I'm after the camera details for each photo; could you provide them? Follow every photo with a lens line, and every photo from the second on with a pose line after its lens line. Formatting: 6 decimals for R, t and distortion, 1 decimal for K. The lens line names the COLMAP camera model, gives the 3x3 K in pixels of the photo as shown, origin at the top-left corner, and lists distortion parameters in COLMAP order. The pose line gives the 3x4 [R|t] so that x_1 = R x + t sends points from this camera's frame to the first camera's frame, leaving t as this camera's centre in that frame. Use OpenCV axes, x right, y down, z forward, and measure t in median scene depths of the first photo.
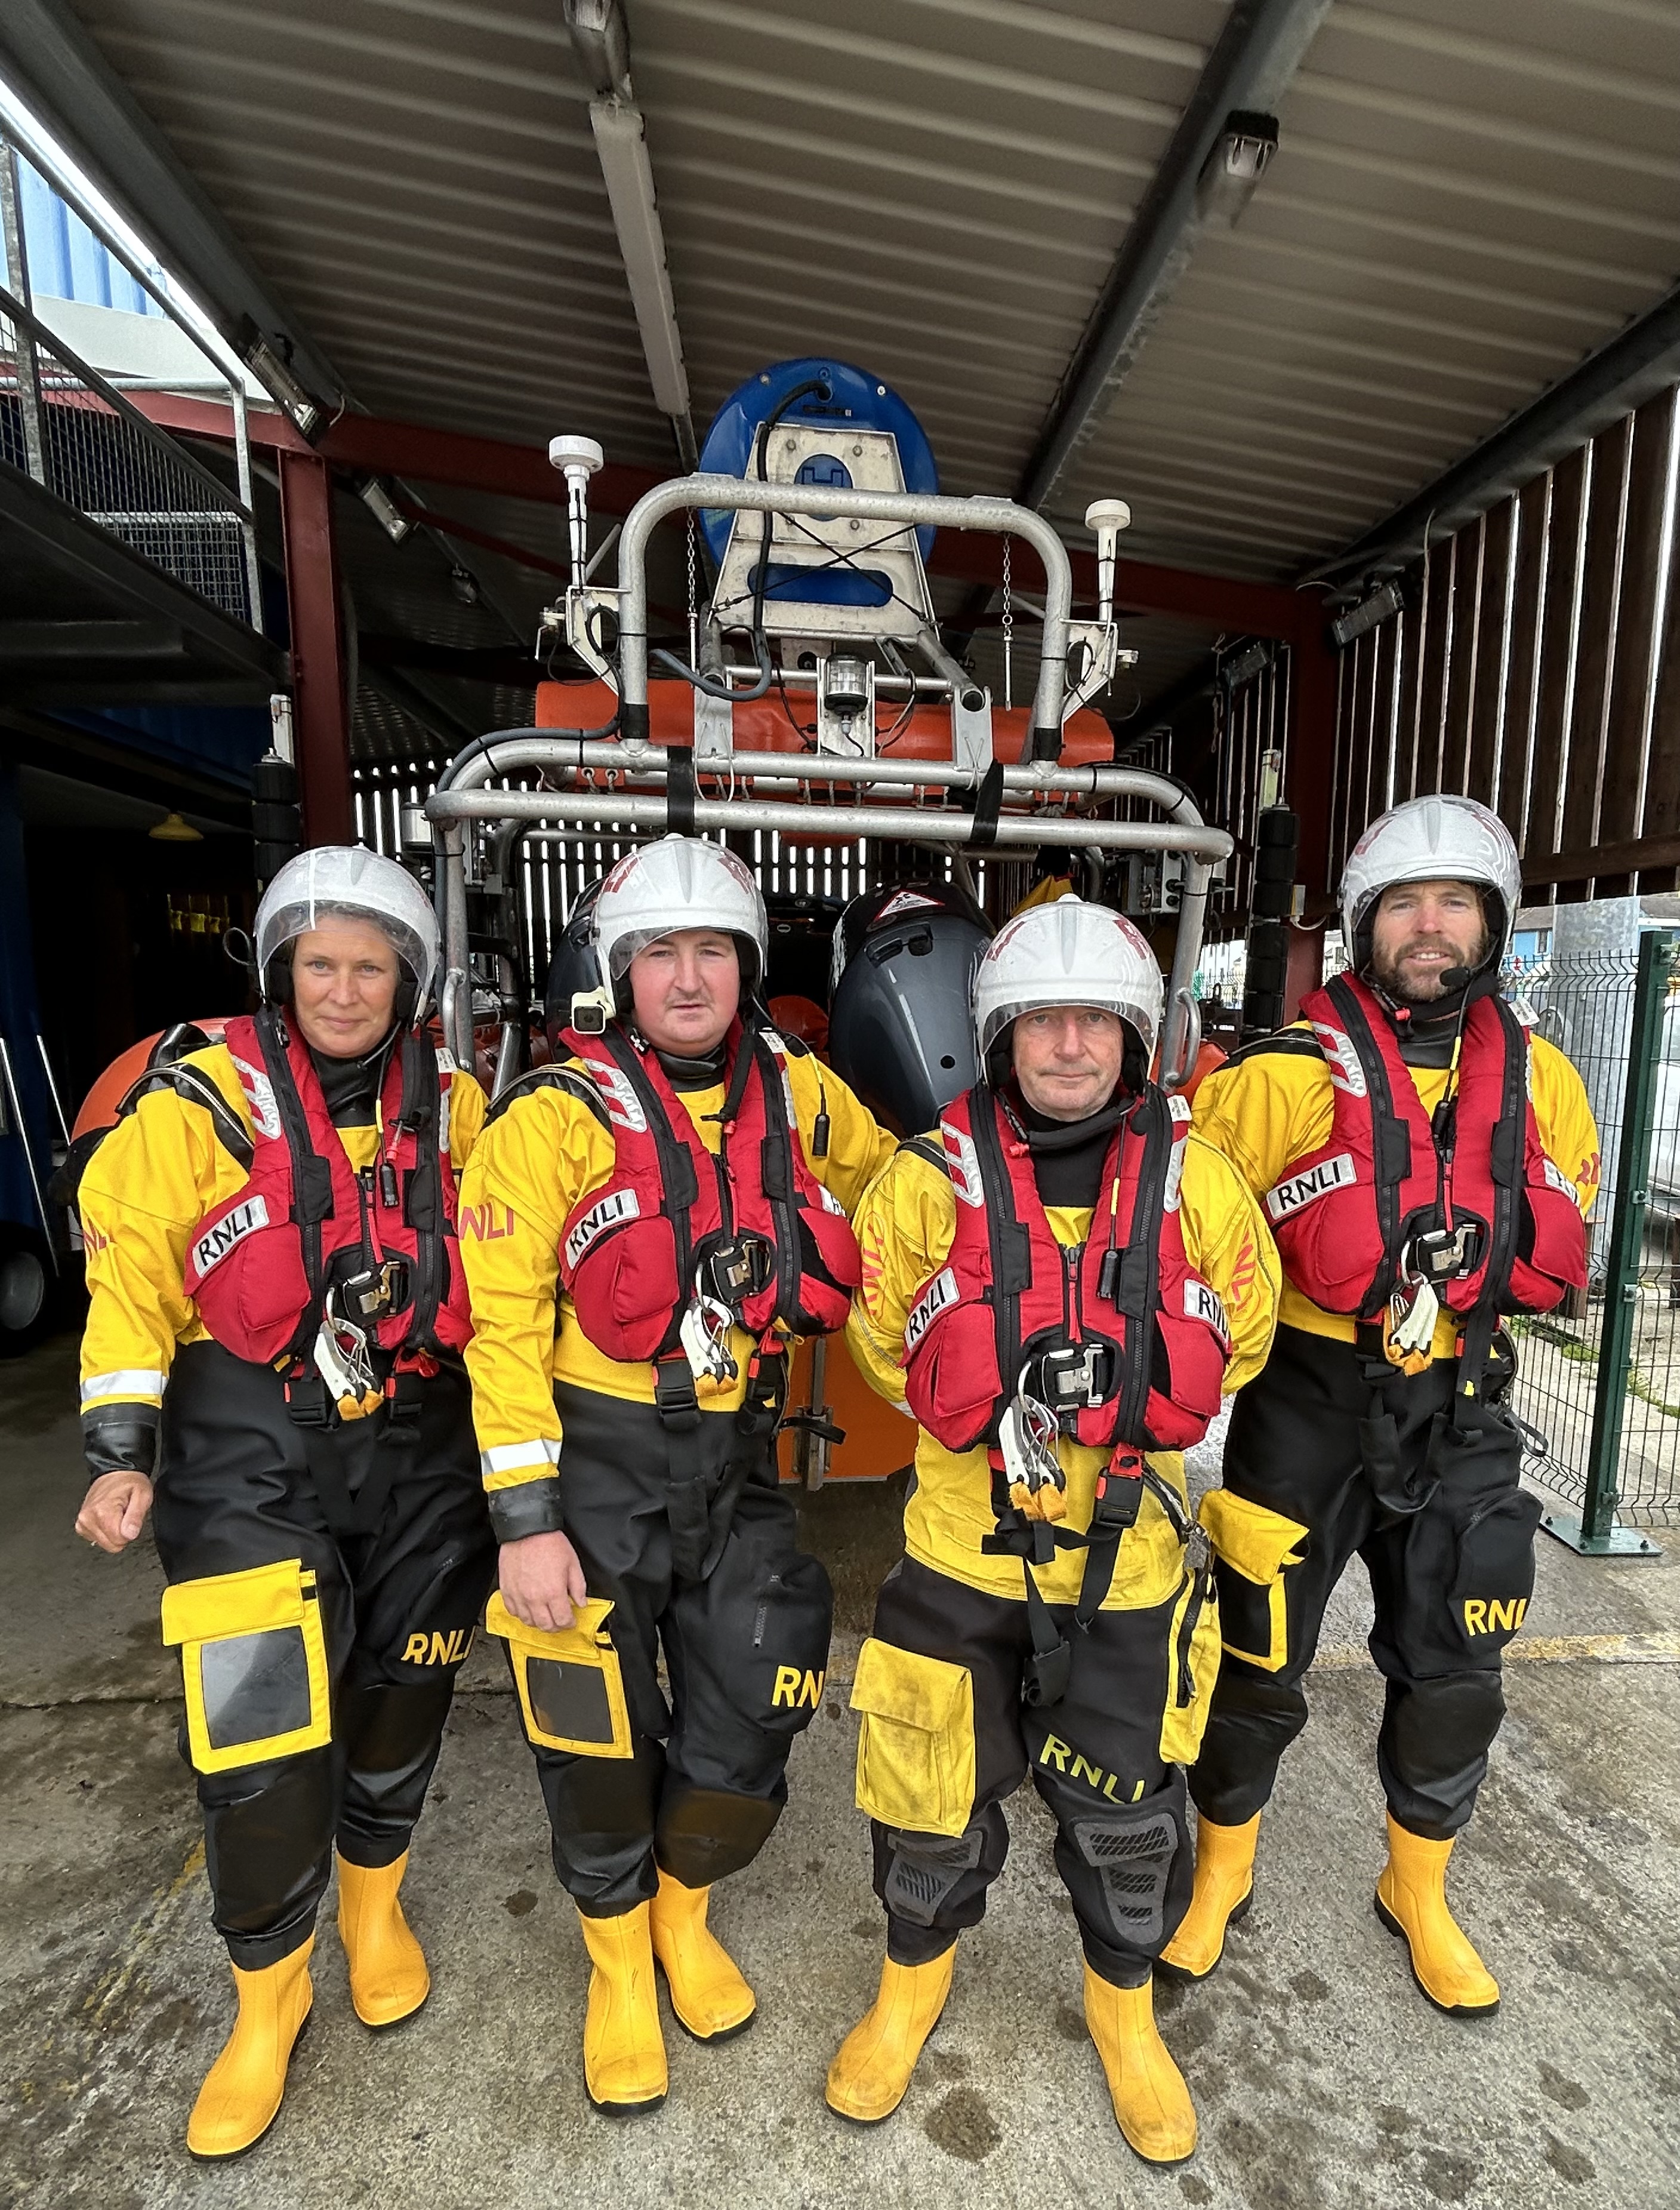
lens RADIAL K [[1270.6, 0, 903.6], [0, 1270.6, 1196.6], [0, 0, 1]] dist [-0.009053, 0.011603]
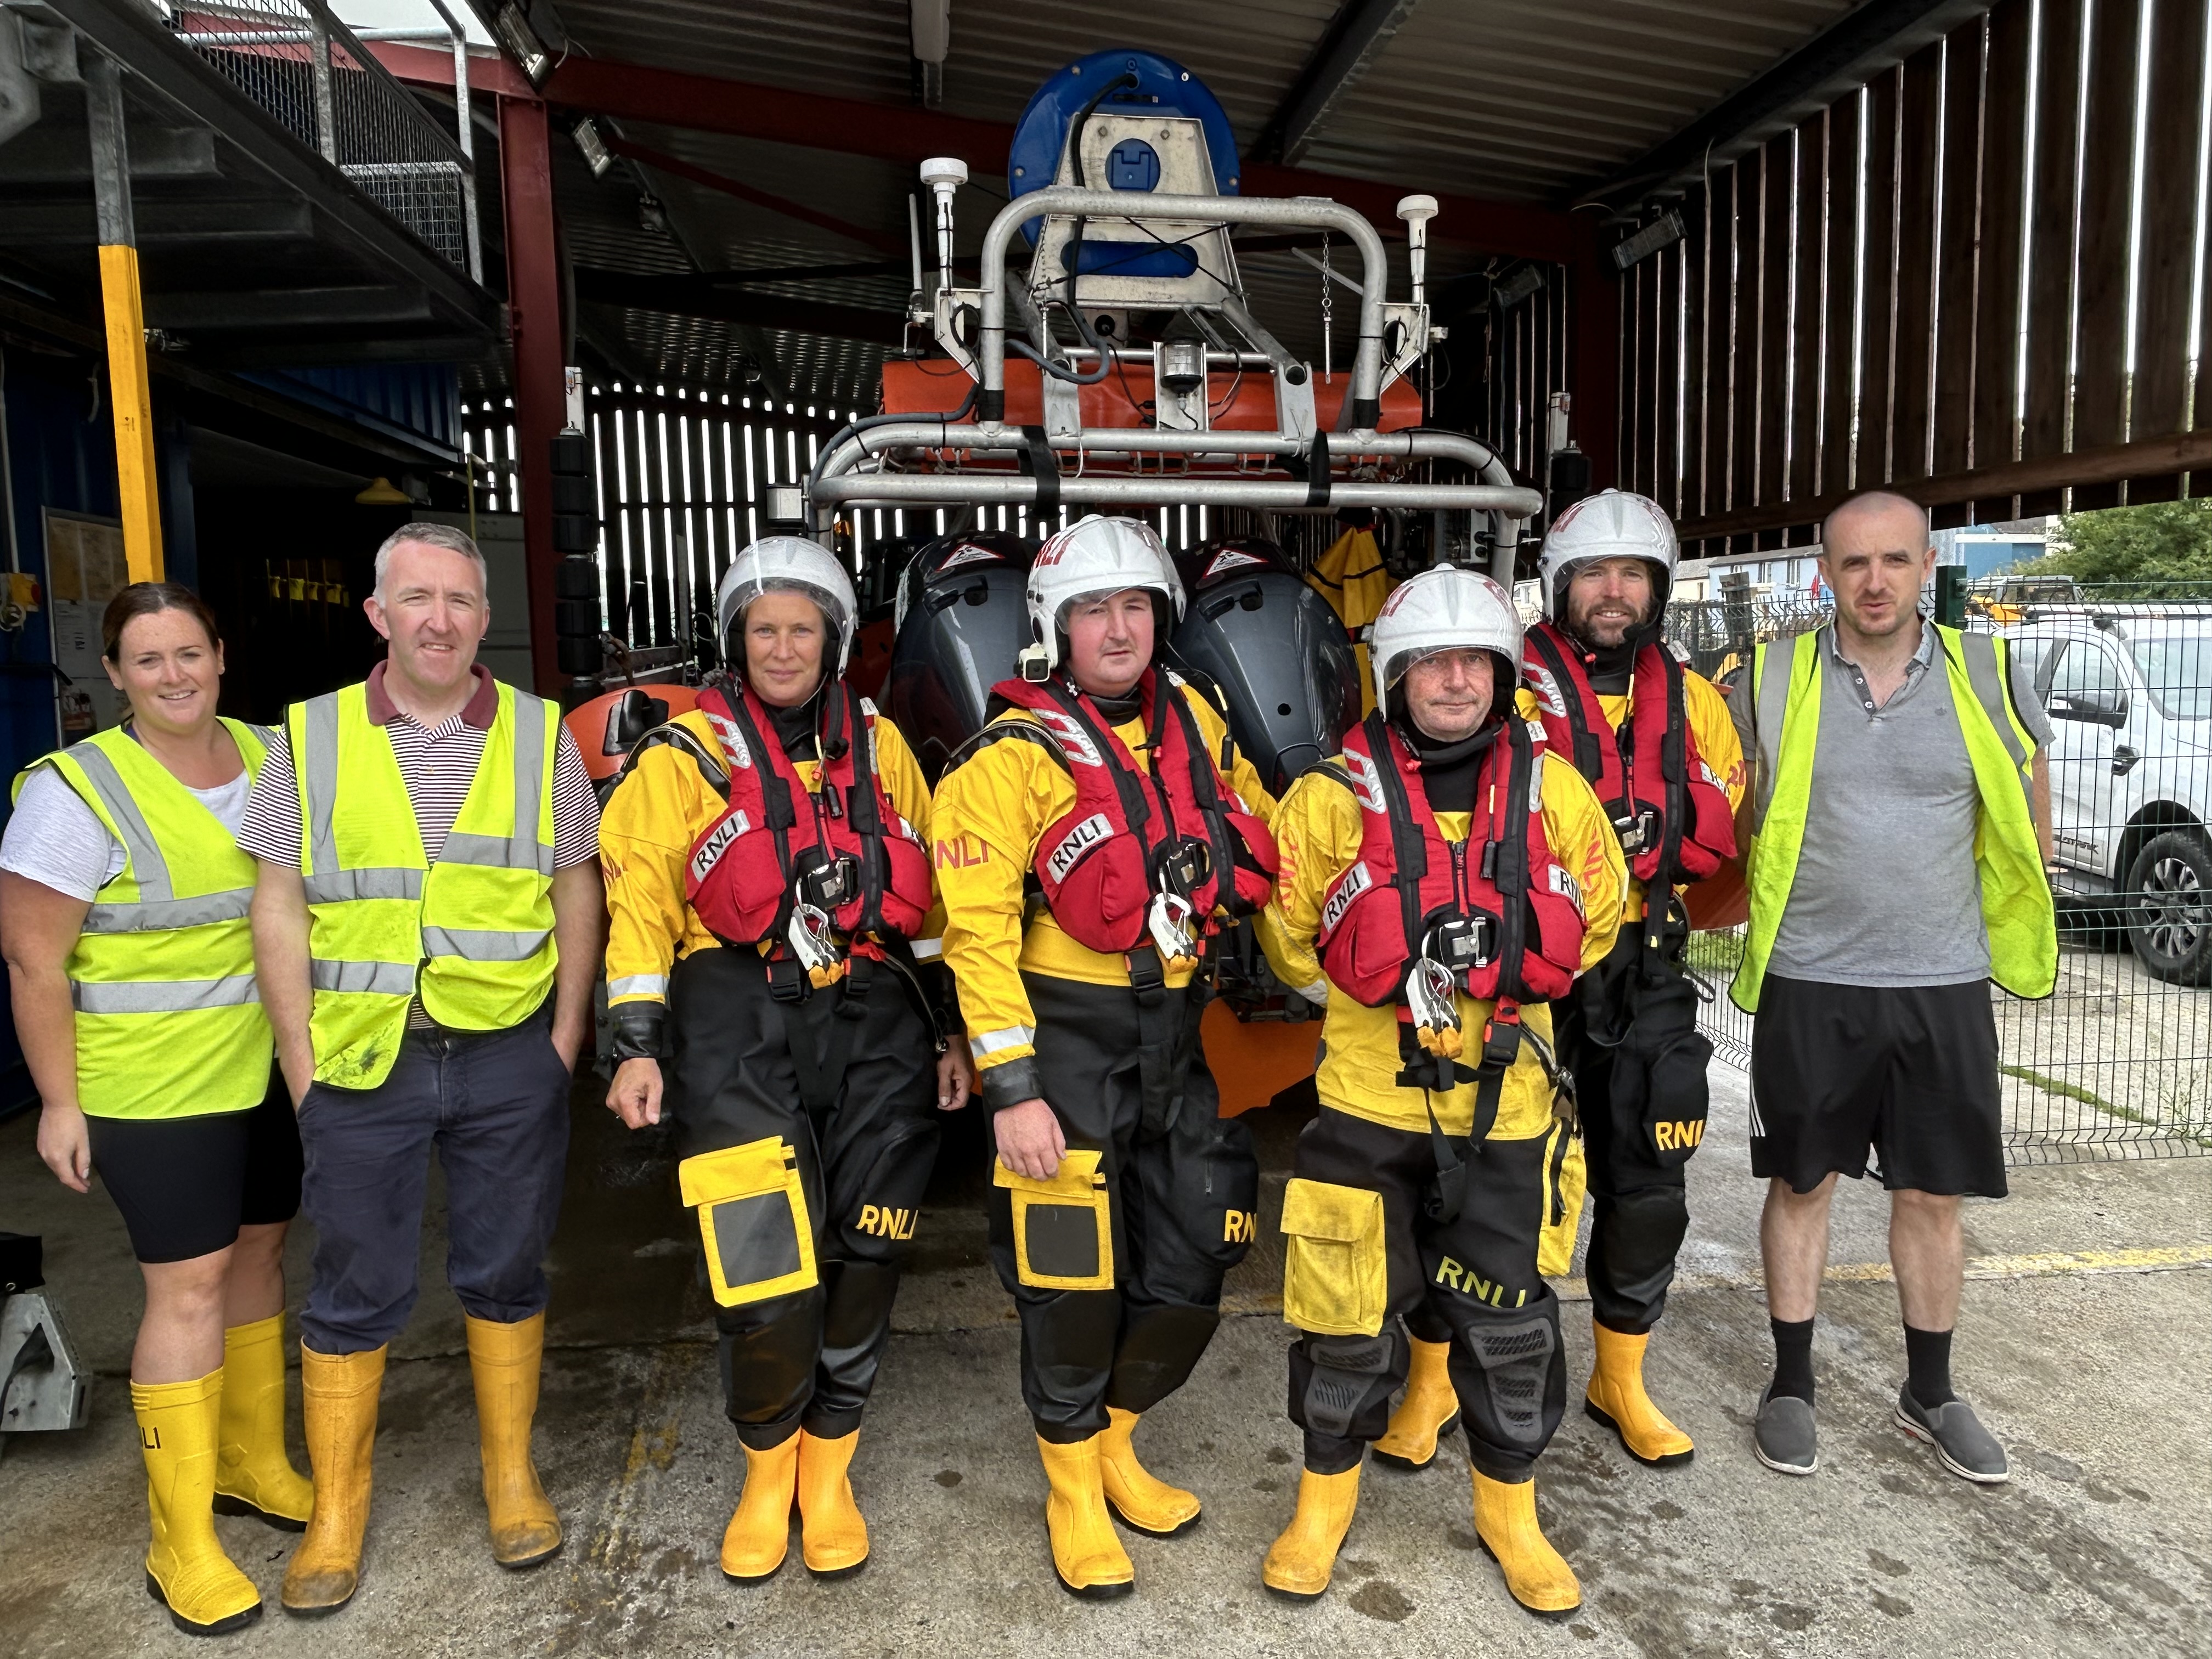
lens RADIAL K [[1612.2, 0, 1106.0], [0, 1612.2, 829.5], [0, 0, 1]] dist [0.007161, -0.005709]
pose [[0.999432, -0.028867, 0.017402, -0.199181], [0.029643, 0.998497, -0.046089, 0.073745], [-0.016046, 0.046579, 0.998786, -0.487378]]
